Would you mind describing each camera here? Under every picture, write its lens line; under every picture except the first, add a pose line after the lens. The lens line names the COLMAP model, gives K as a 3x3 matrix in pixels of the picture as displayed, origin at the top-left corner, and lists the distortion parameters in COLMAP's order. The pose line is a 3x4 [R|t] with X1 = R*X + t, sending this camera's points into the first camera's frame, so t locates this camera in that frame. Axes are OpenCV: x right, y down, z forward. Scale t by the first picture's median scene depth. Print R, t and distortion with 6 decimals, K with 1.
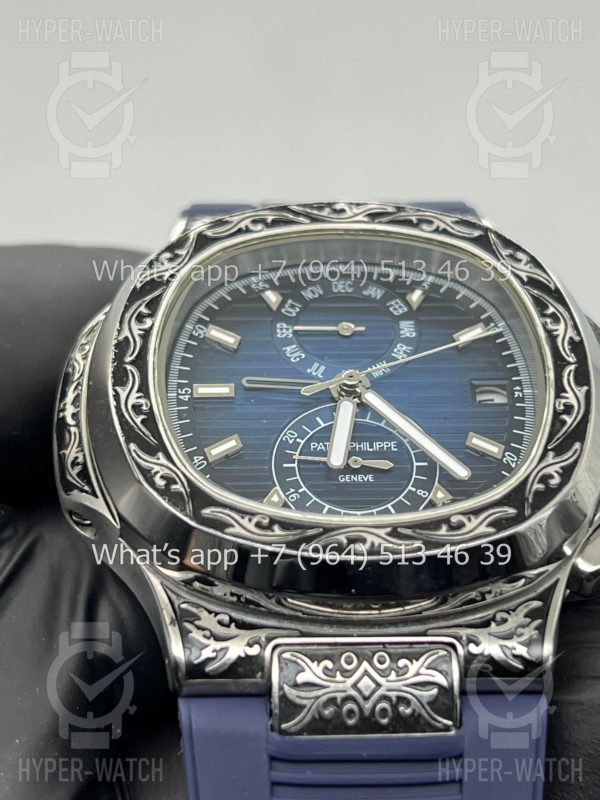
lens RADIAL K [[1887.4, 0, 286.6], [0, 1887.4, 401.3], [0, 0, 1]] dist [0.341762, -1.609654]
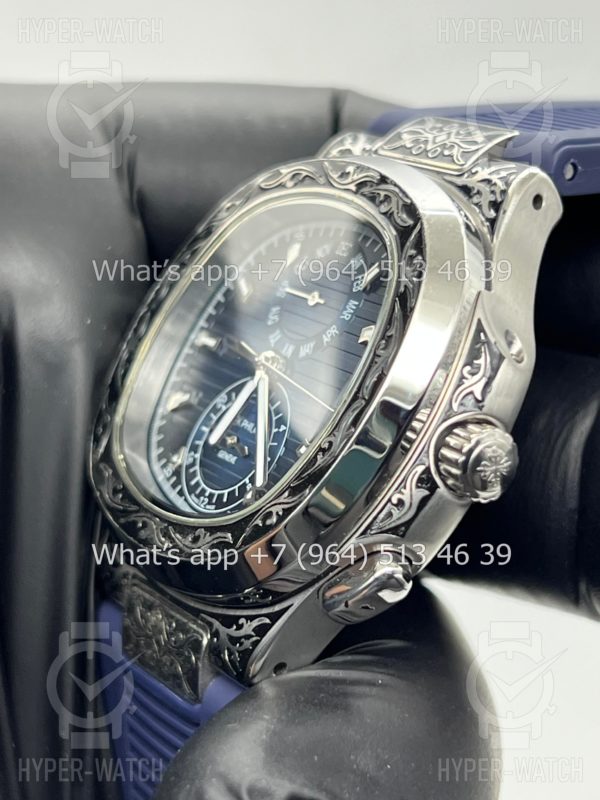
lens RADIAL K [[1887.4, 0, 286.6], [0, 1887.4, 401.3], [0, 0, 1]] dist [0.341762, -1.609654]
pose [[0.518302, 0.247867, -0.818490, 0.950488], [0.072401, 0.940923, 0.330791, -0.353389], [0.852128, -0.230709, 0.469736, 0.510036]]
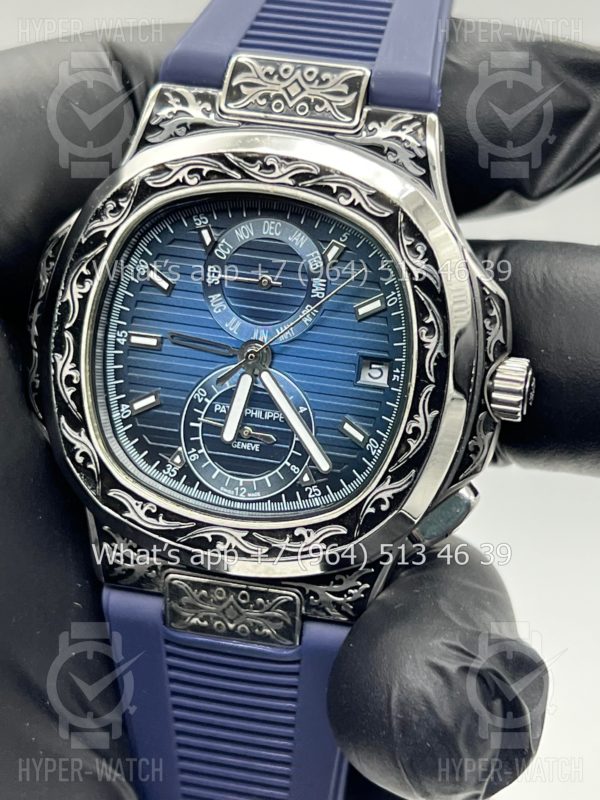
lens RADIAL K [[1887.4, 0, 286.6], [0, 1887.4, 401.3], [0, 0, 1]] dist [0.341762, -1.609654]
pose [[0.963699, 0.166541, -0.208684, 0.311457], [0.028582, 0.712767, 0.700818, -0.833135], [0.265458, -0.681342, 0.682132, 0.187823]]
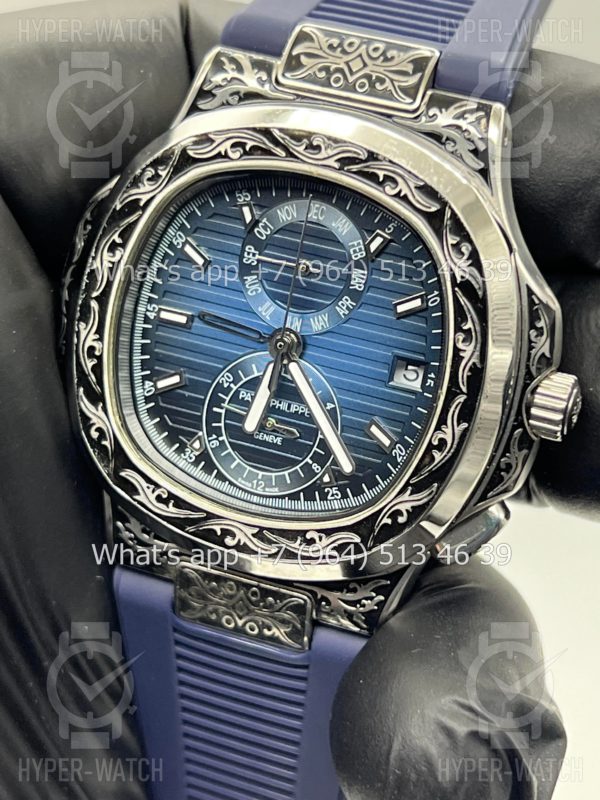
lens RADIAL K [[1887.4, 0, 286.6], [0, 1887.4, 401.3], [0, 0, 1]] dist [0.341762, -1.609654]
pose [[0.917725, 0.266904, -0.294182, 0.381168], [0.030756, 0.690638, 0.722547, -0.809960], [0.396024, -0.672147, 0.625606, 0.288631]]
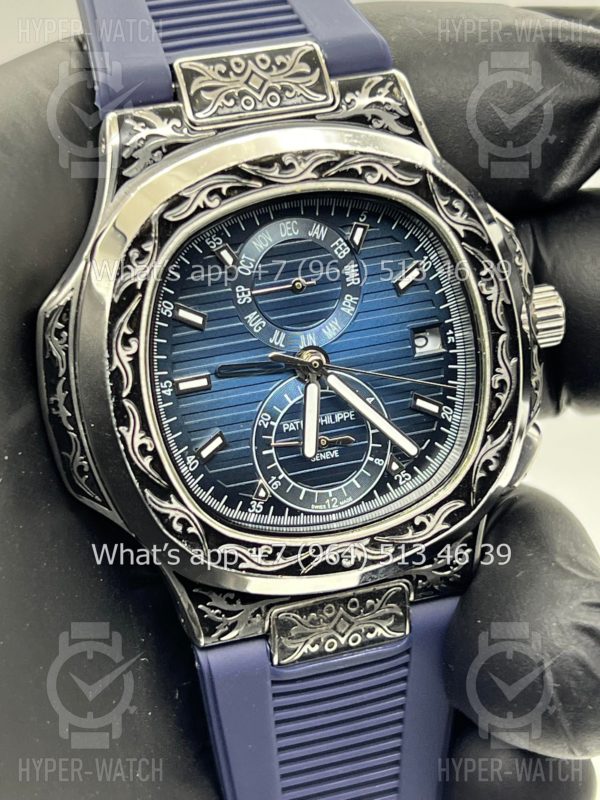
lens RADIAL K [[1887.4, 0, 286.6], [0, 1887.4, 401.3], [0, 0, 1]] dist [0.341762, -1.609654]
pose [[0.965454, -0.147991, 0.214470, -0.230371], [-0.056206, 0.685418, 0.725977, -0.825139], [-0.254440, -0.712952, 0.653422, 0.262453]]
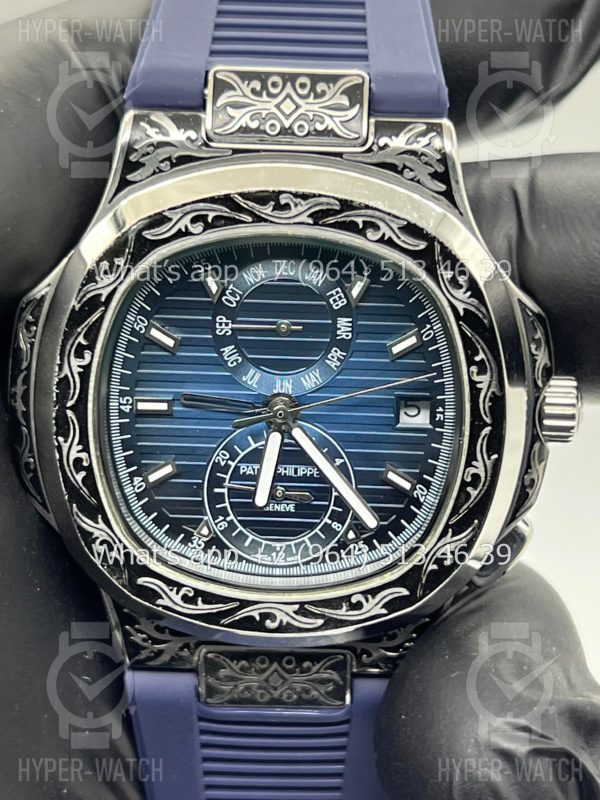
lens RADIAL K [[1887.4, 0, 286.6], [0, 1887.4, 401.3], [0, 0, 1]] dist [0.341762, -1.609654]
pose [[0.997354, 0.063612, -0.035183, 0.075776], [-0.011976, 0.621163, 0.783590, -0.863778], [0.071700, -0.781095, 0.620282, 0.355716]]
